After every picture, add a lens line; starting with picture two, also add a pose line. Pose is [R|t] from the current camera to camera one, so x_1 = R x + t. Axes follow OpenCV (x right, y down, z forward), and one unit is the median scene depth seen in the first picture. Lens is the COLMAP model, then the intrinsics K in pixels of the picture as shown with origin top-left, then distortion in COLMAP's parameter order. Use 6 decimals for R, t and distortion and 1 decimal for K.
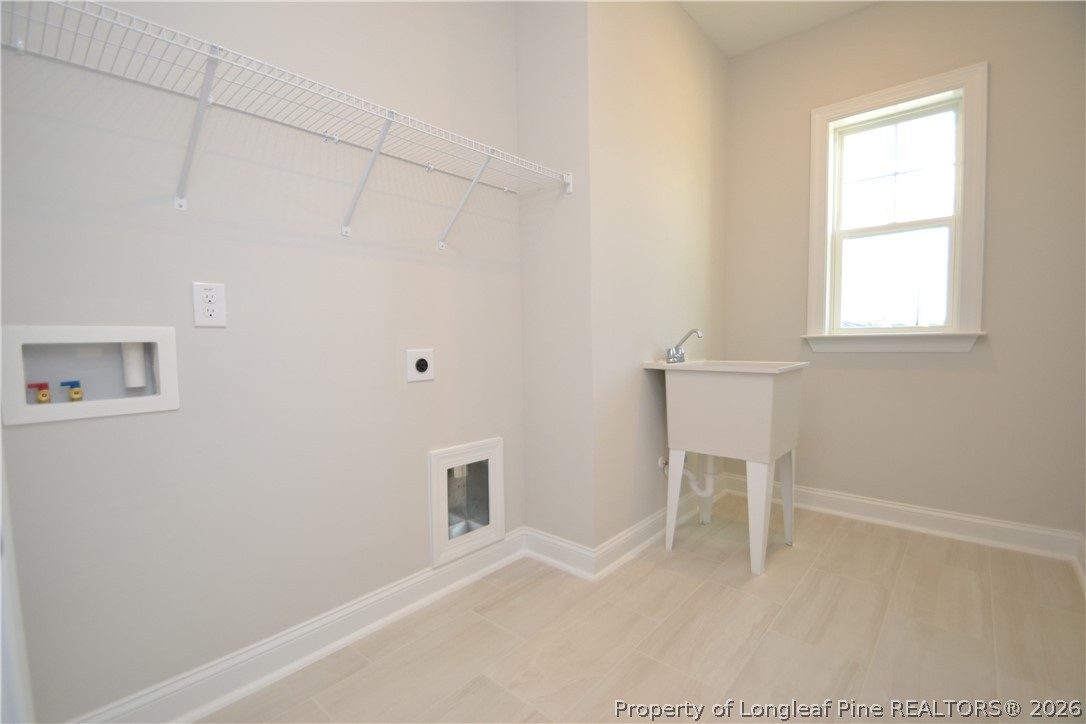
lens RADIAL K [[483.6, 0, 527.6], [0, 483.6, 374.2], [0, 0, 1]] dist [0.008197, -0.012236]
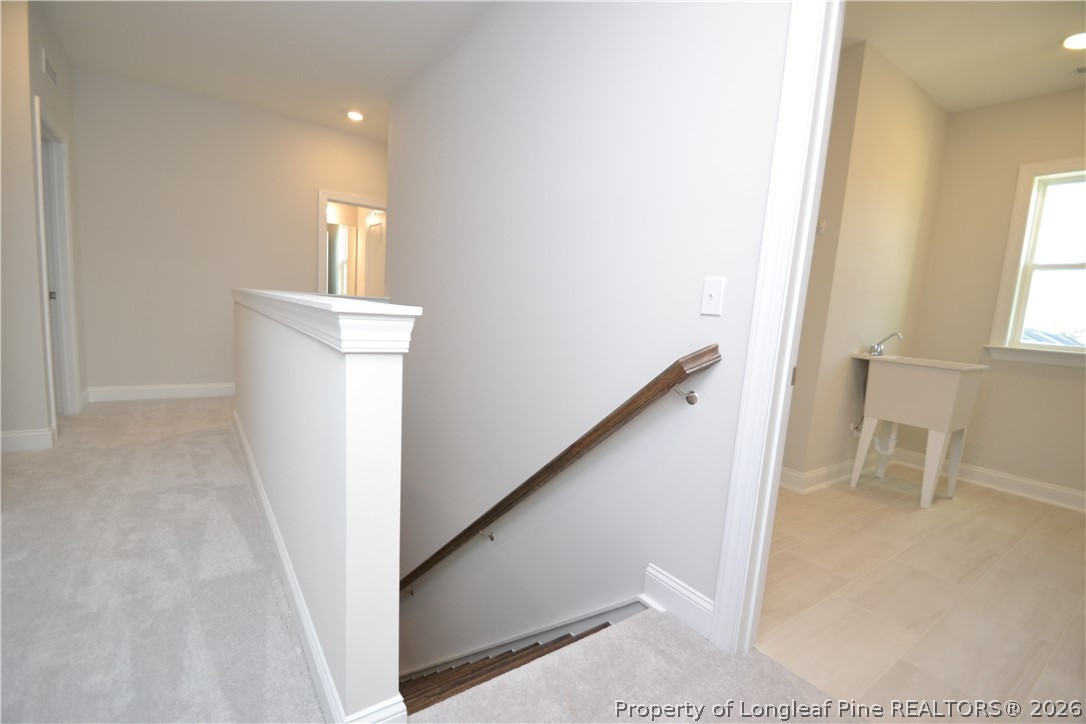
lens RADIAL K [[483.6, 0, 545.9], [0, 483.6, 366.5], [0, 0, 1]] dist [0.008197, -0.012236]
pose [[0.973187, 0.116205, -0.198505, -0.325807], [-0.106517, 0.992568, 0.058843, 0.025962], [0.203868, -0.036121, 0.978332, -0.524715]]
